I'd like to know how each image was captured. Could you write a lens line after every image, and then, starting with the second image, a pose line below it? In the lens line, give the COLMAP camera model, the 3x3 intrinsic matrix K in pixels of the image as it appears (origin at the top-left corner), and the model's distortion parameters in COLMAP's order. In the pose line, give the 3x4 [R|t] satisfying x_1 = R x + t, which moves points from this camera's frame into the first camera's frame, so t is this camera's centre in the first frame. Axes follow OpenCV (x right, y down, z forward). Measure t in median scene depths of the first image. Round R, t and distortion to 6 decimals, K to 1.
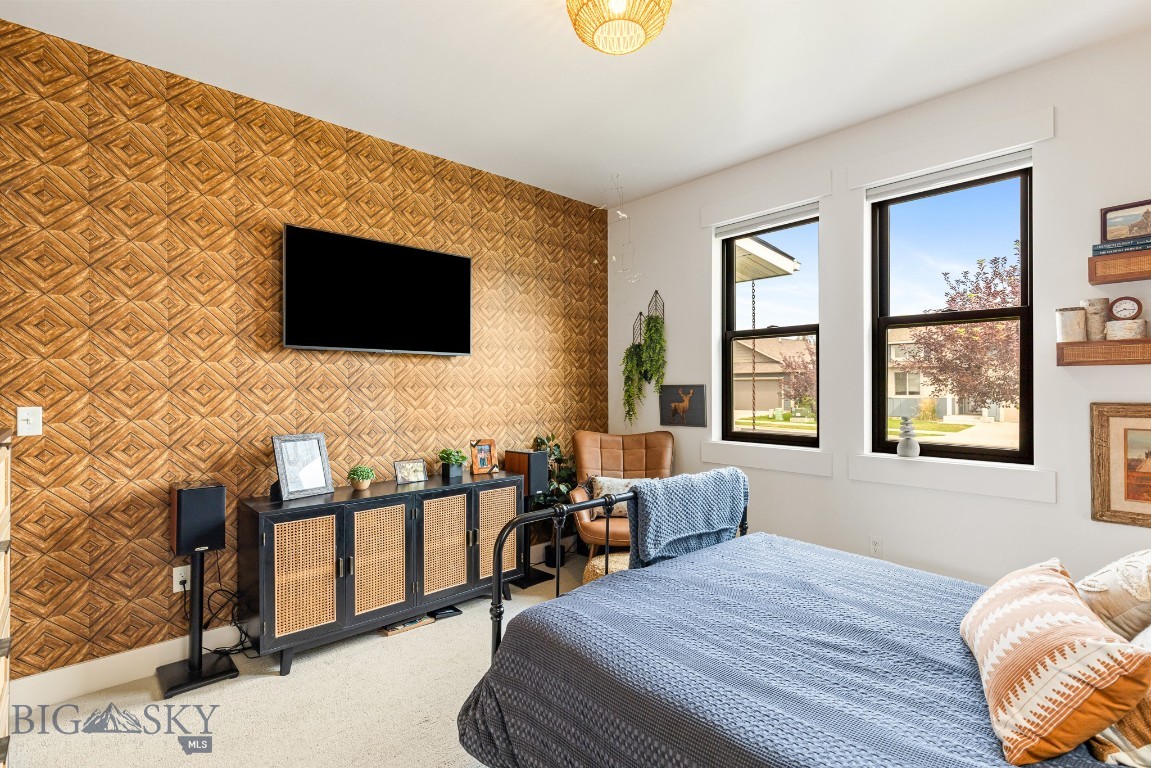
lens RADIAL K [[555.3, 0, 575.5], [0, 555.3, 384.0], [0, 0, 1]] dist [0.000330, 0.000147]
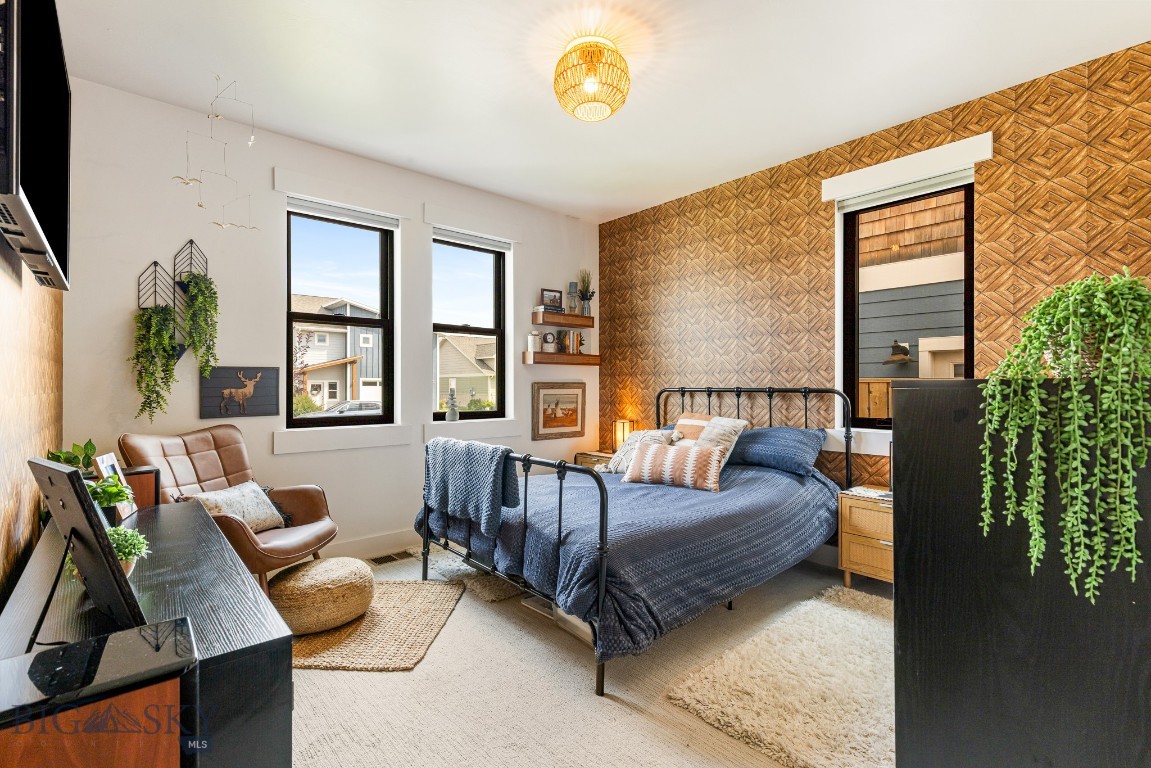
lens RADIAL K [[522.4, 0, 575.5], [0, 522.4, 384.0], [0, 0, 1]] dist [0.020988, 0.000005]
pose [[0.041613, -0.007044, 0.999109, -0.585846], [-0.011518, 0.999905, 0.007529, 0.015769], [-0.999067, -0.011821, 0.041528, 0.487743]]
